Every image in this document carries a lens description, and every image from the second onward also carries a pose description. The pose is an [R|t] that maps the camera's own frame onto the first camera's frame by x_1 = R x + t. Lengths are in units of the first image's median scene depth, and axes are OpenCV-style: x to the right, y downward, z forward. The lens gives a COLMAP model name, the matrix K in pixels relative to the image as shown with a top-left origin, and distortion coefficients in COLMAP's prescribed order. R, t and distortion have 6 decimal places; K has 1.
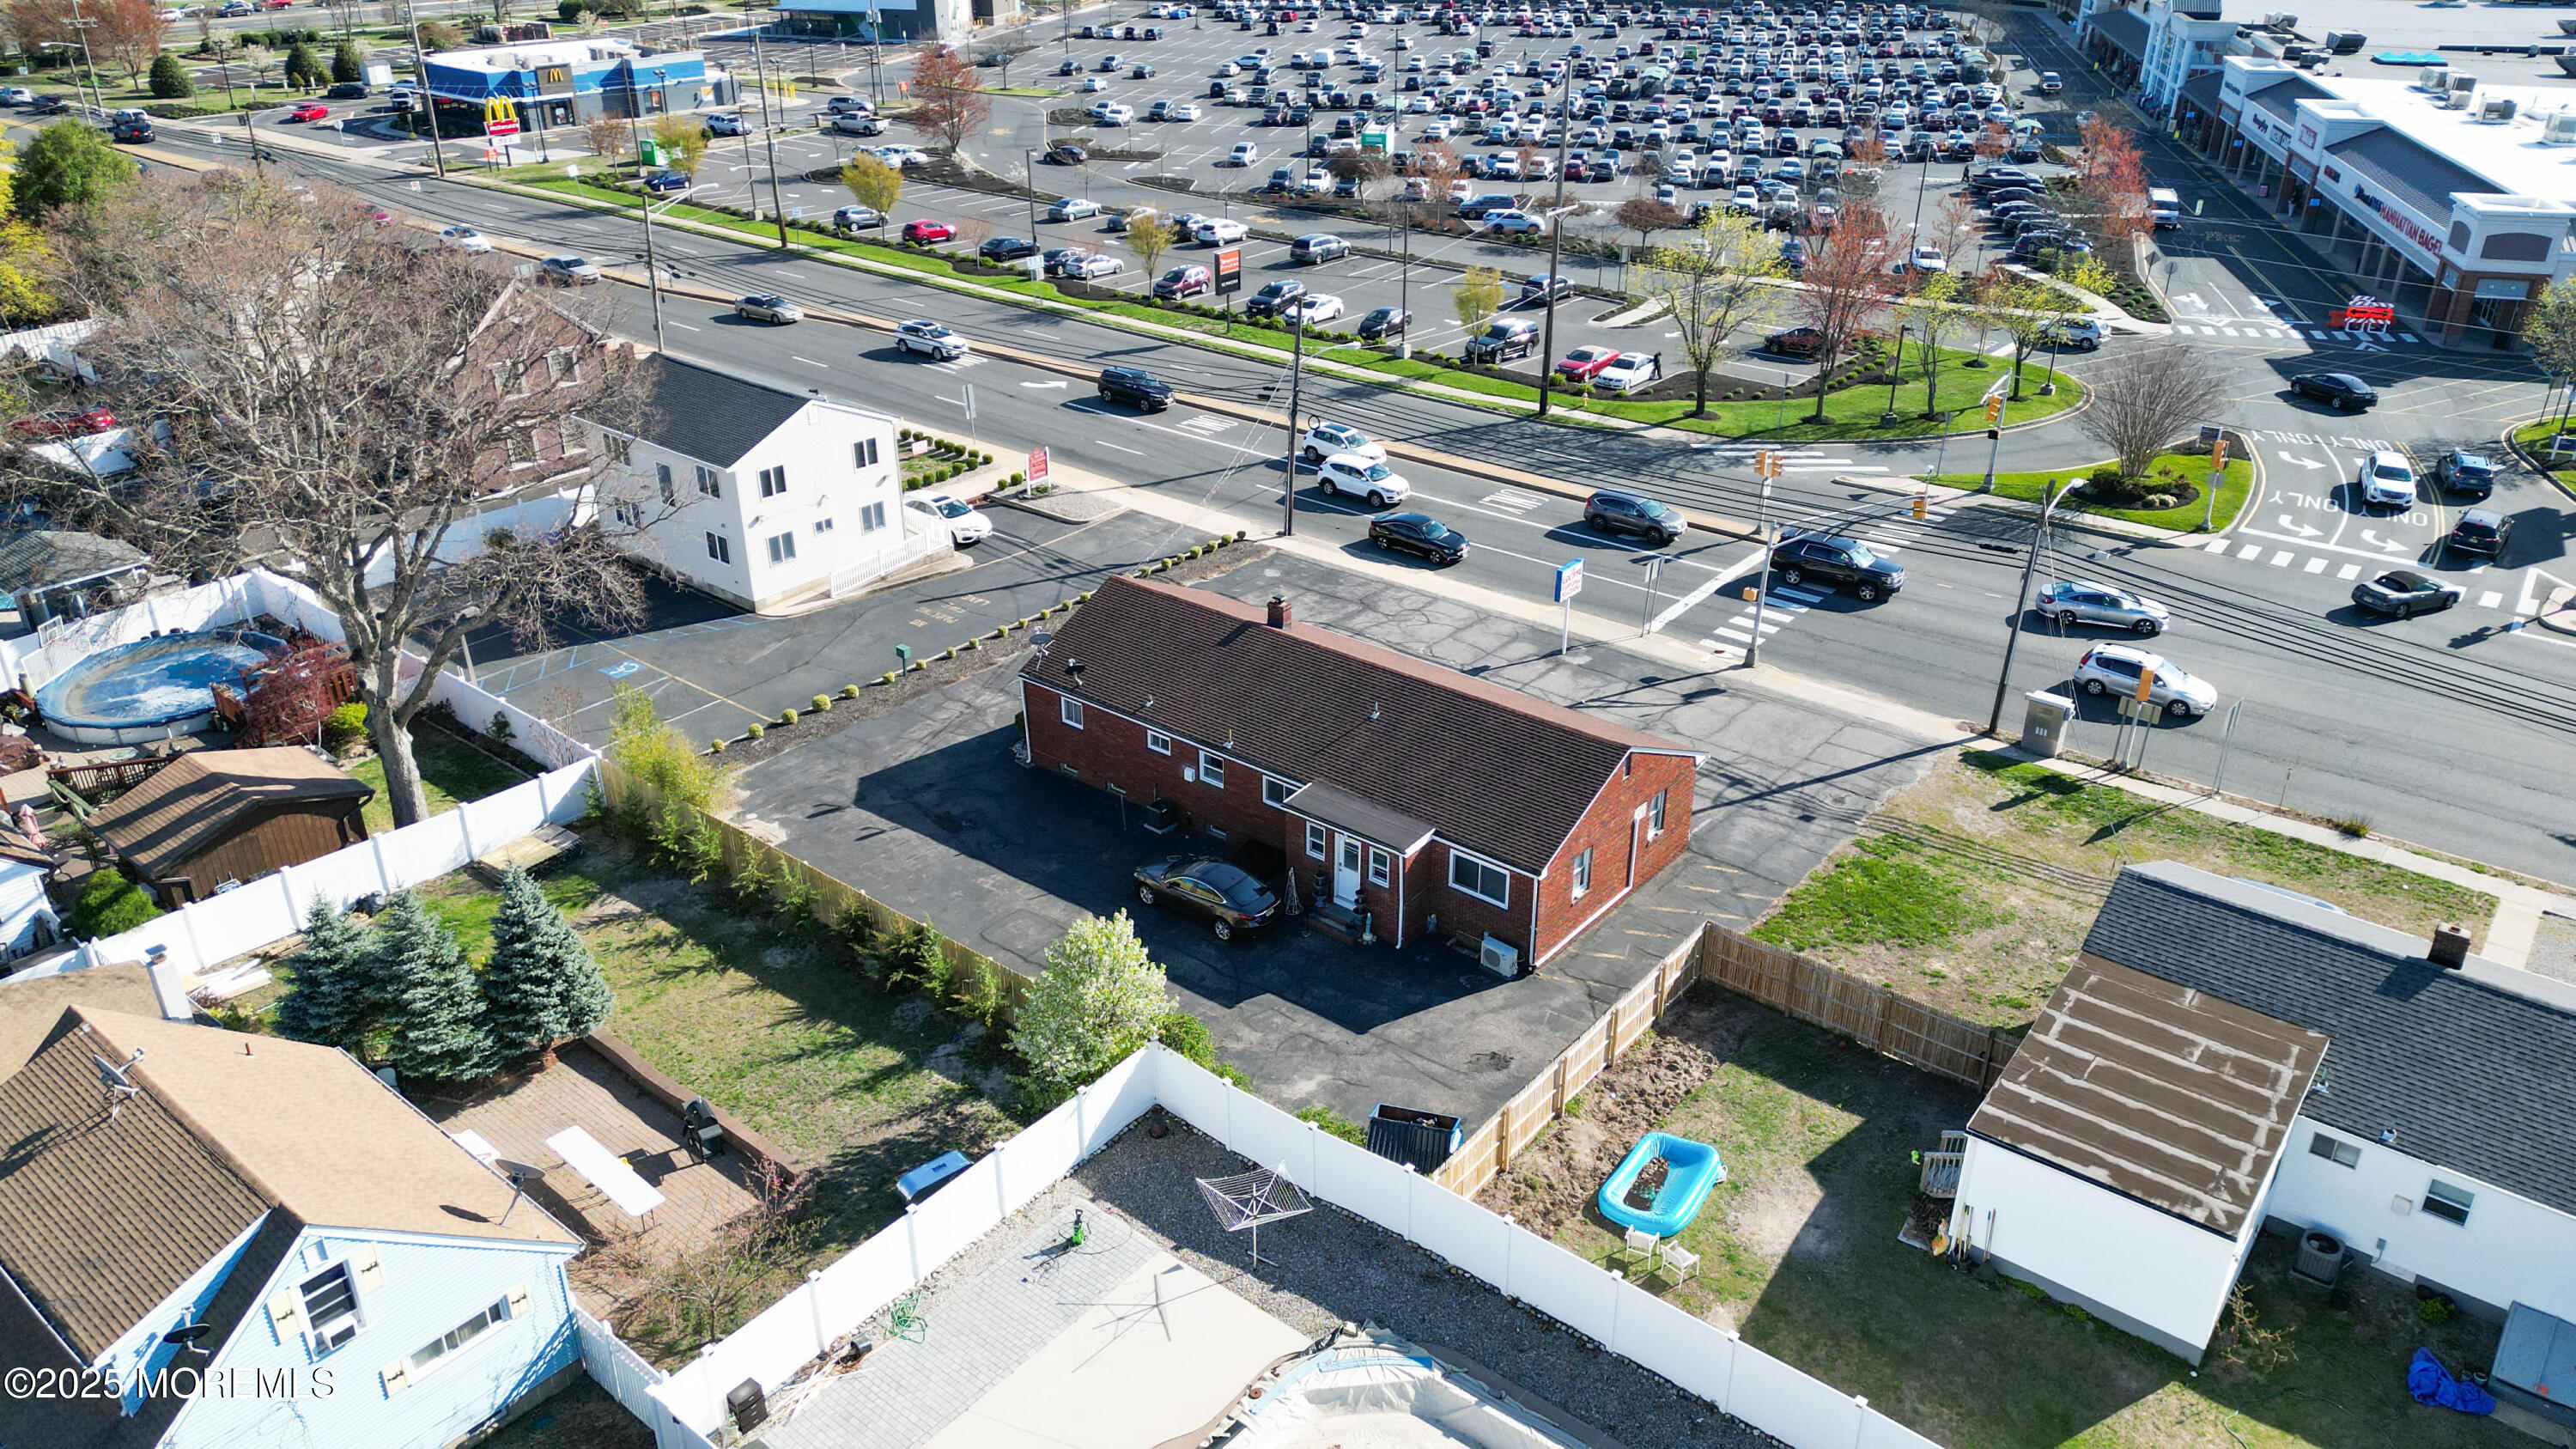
lens RADIAL K [[1795.1, 0, 1266.2], [0, 1795.1, 720.9], [0, 0, 1]] dist [0.086209, -0.087947]
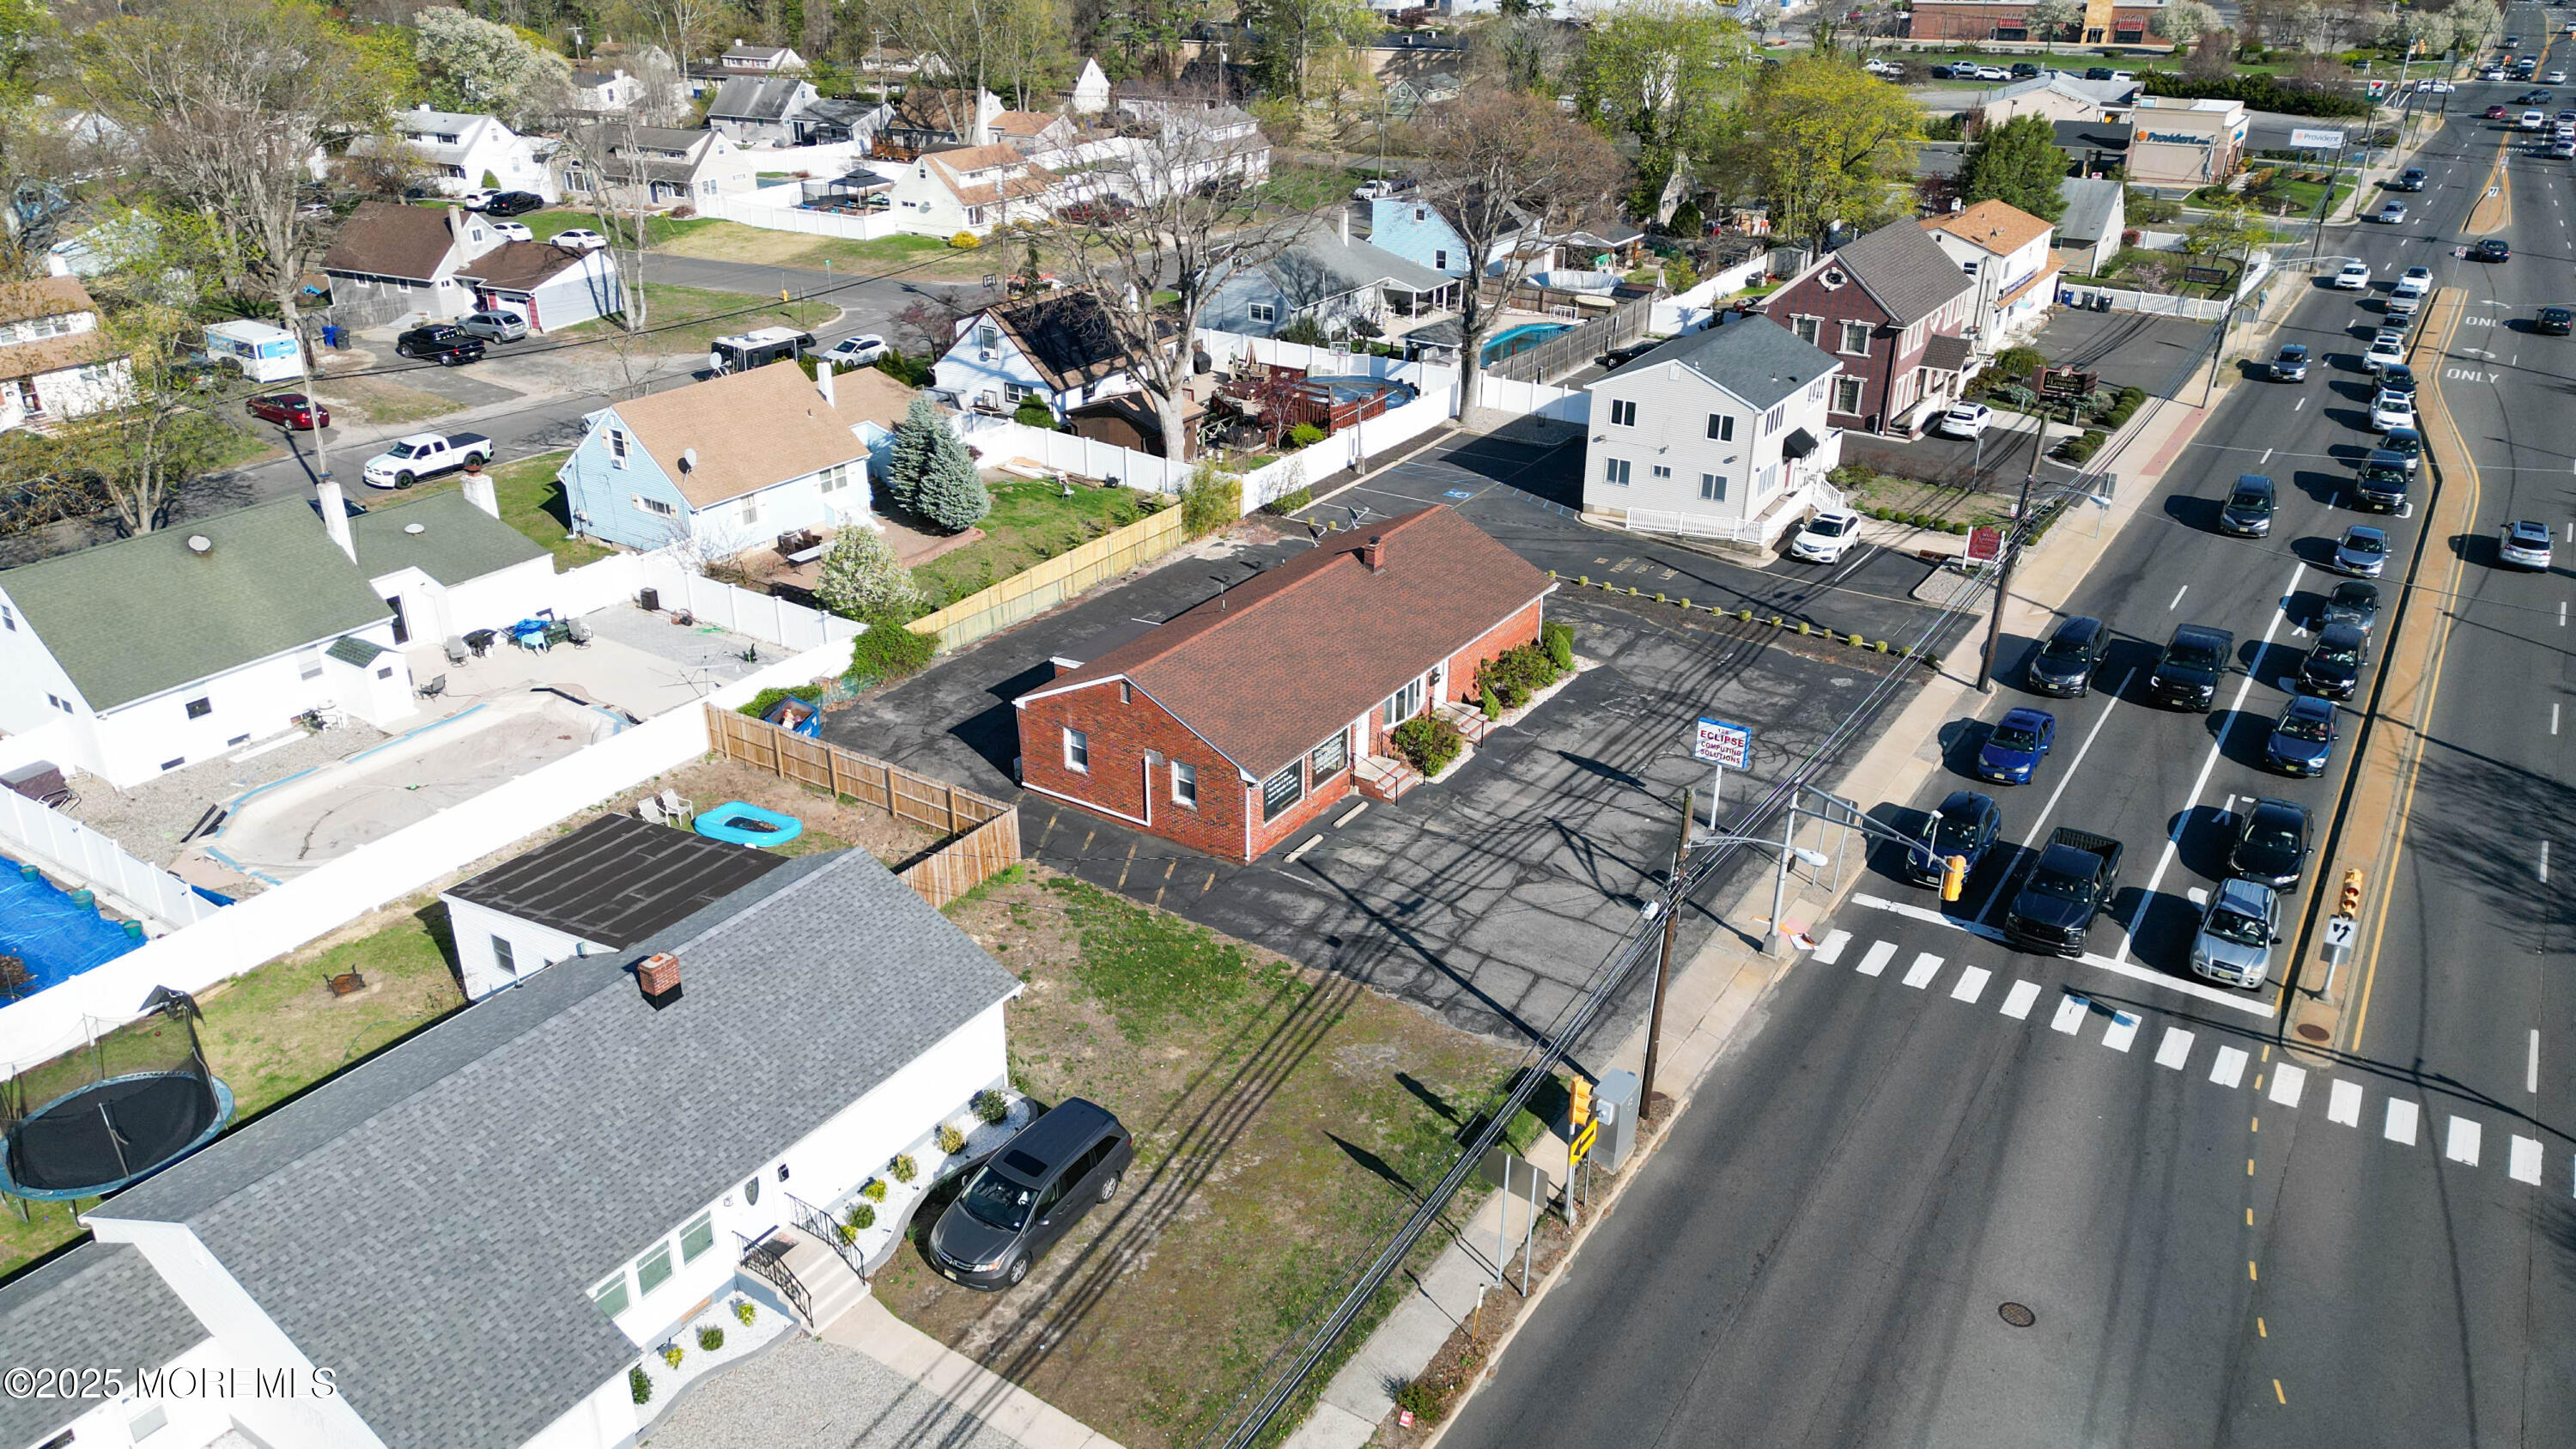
lens RADIAL K [[1795.1, 0, 1276.2], [0, 1795.1, 714.2], [0, 0, 1]] dist [0.086209, -0.087947]
pose [[0.101741, 0.415248, -0.904001, 0.809679], [-0.448685, 0.830194, 0.330847, -0.246375], [0.887880, 0.371951, 0.270780, 0.535495]]
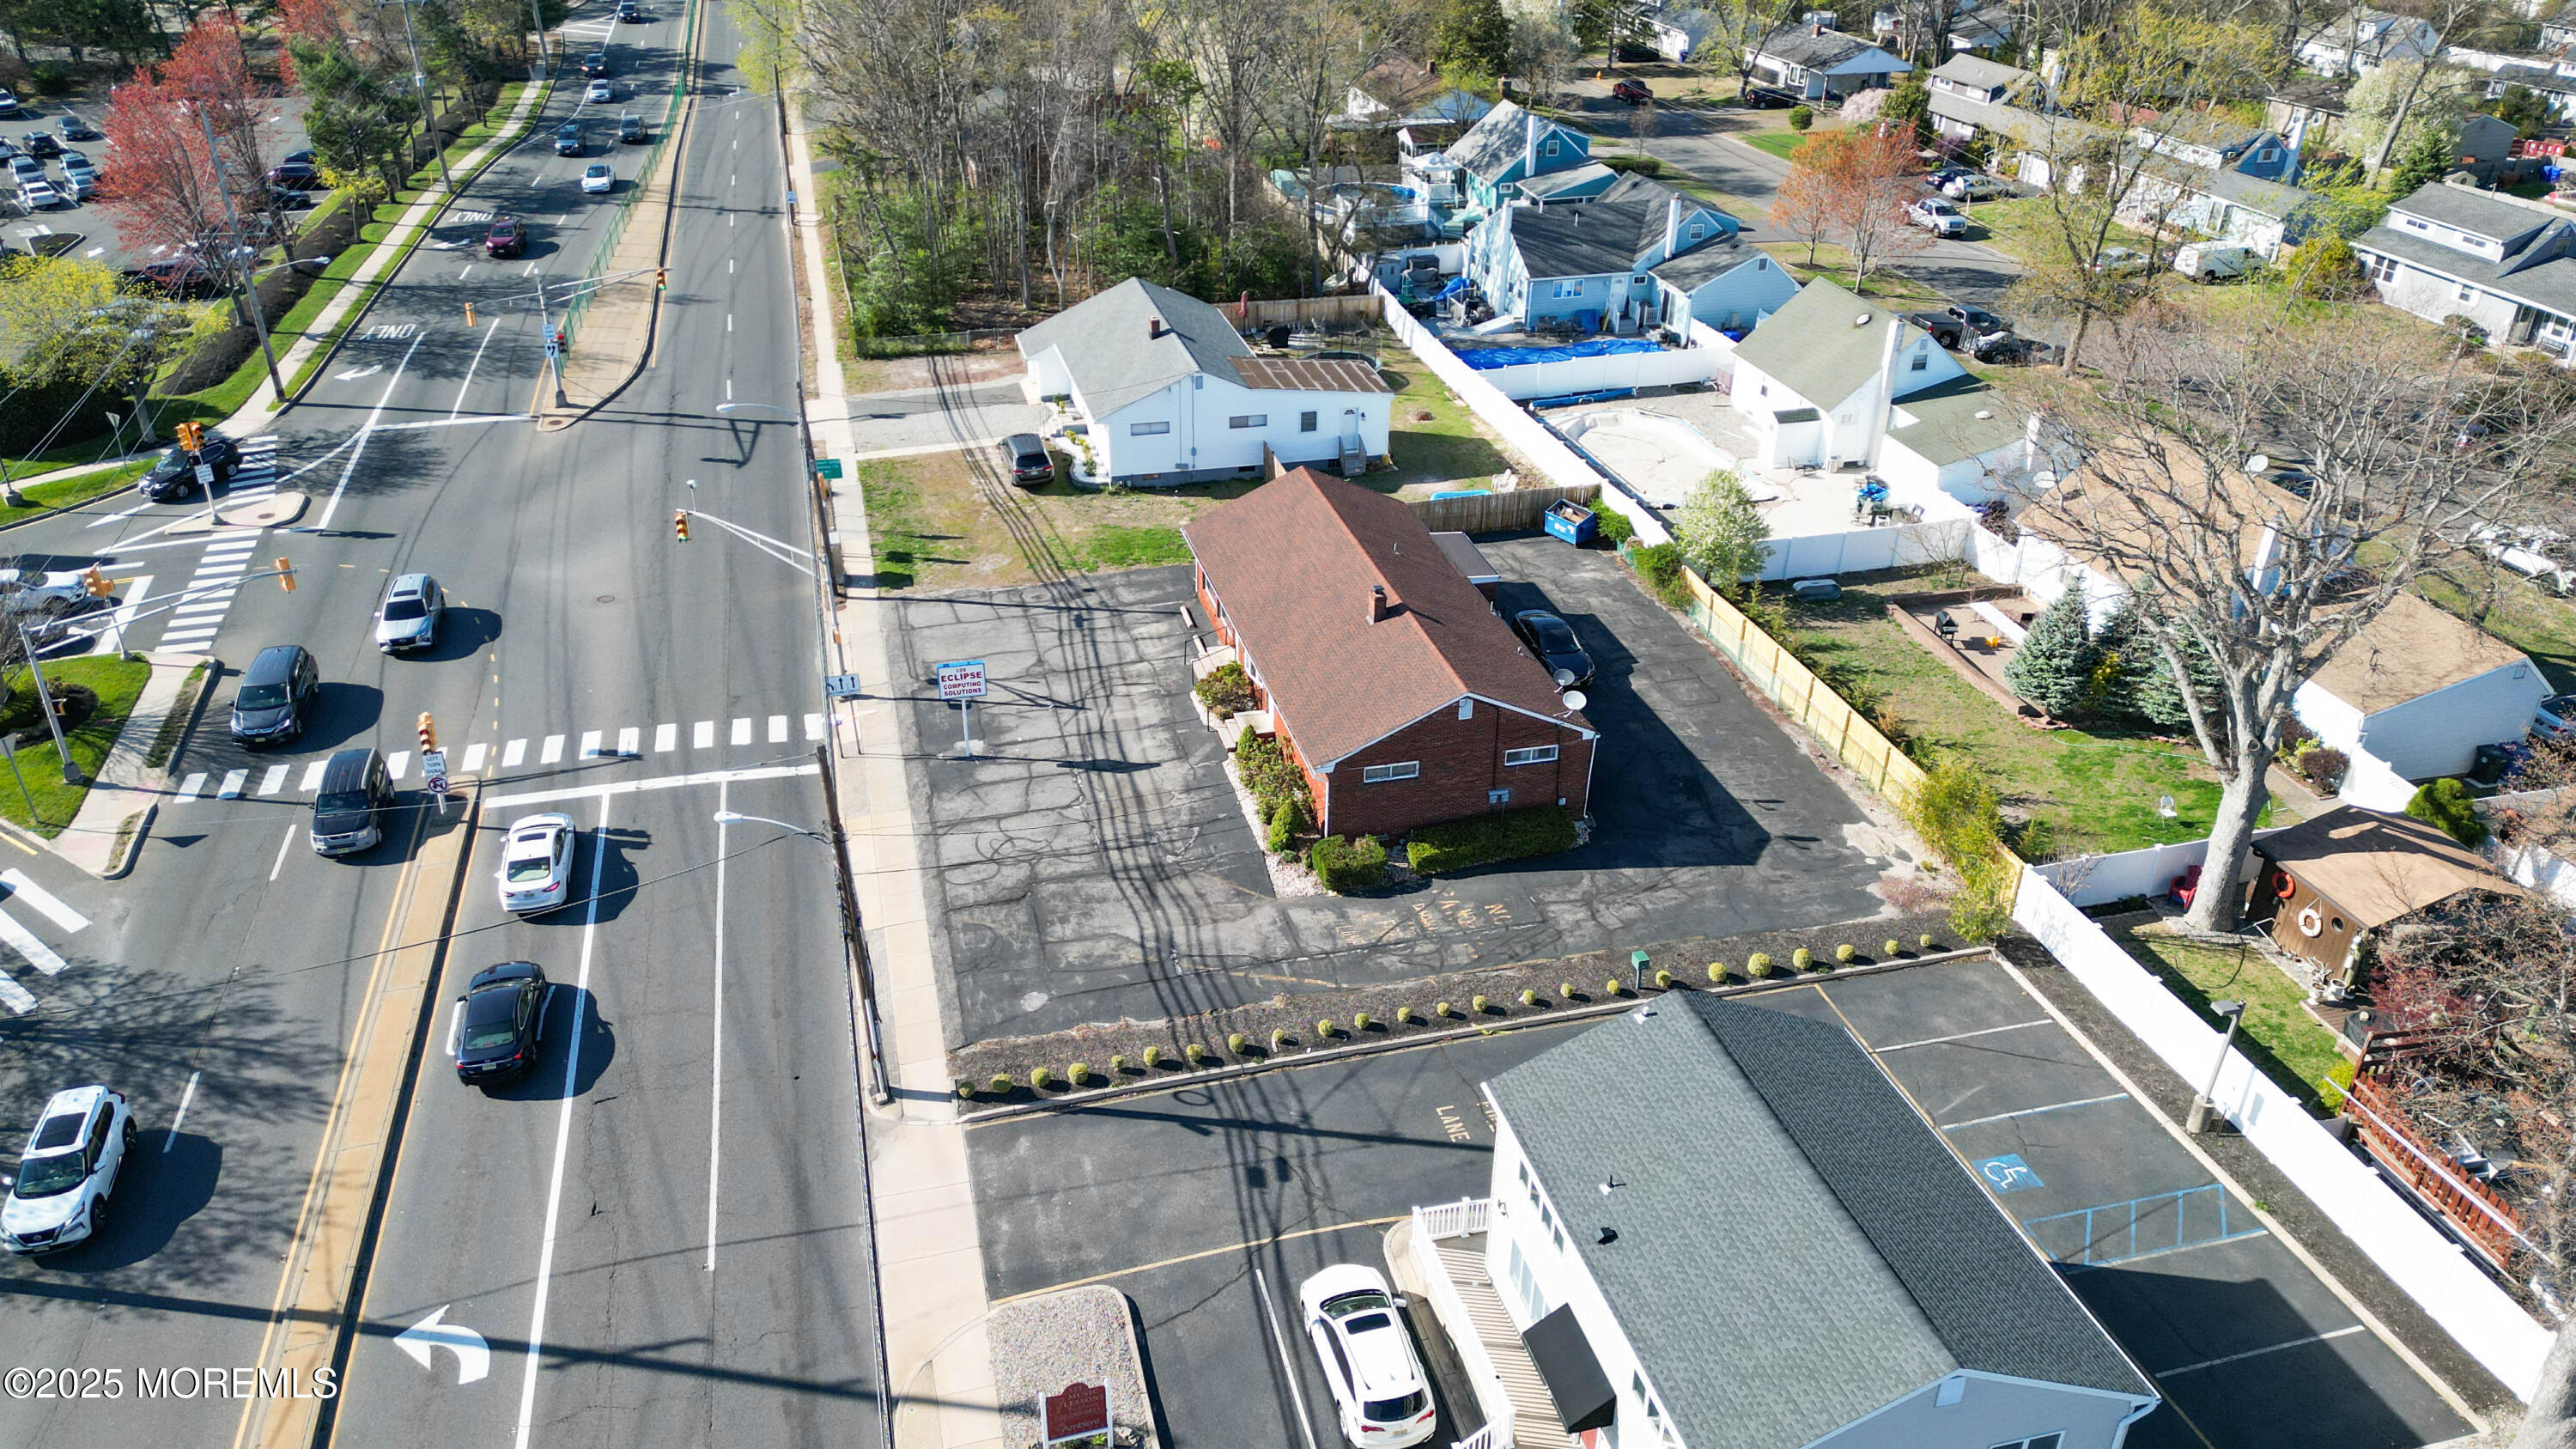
lens RADIAL K [[1795.1, 0, 1274.0], [0, 1795.1, 718.2], [0, 0, 1]] dist [0.086209, -0.087947]
pose [[-0.807010, -0.294358, 0.511945, -0.394644], [0.254143, 0.609410, 0.751020, -0.649498], [-0.533053, 0.736188, -0.416991, 1.192044]]
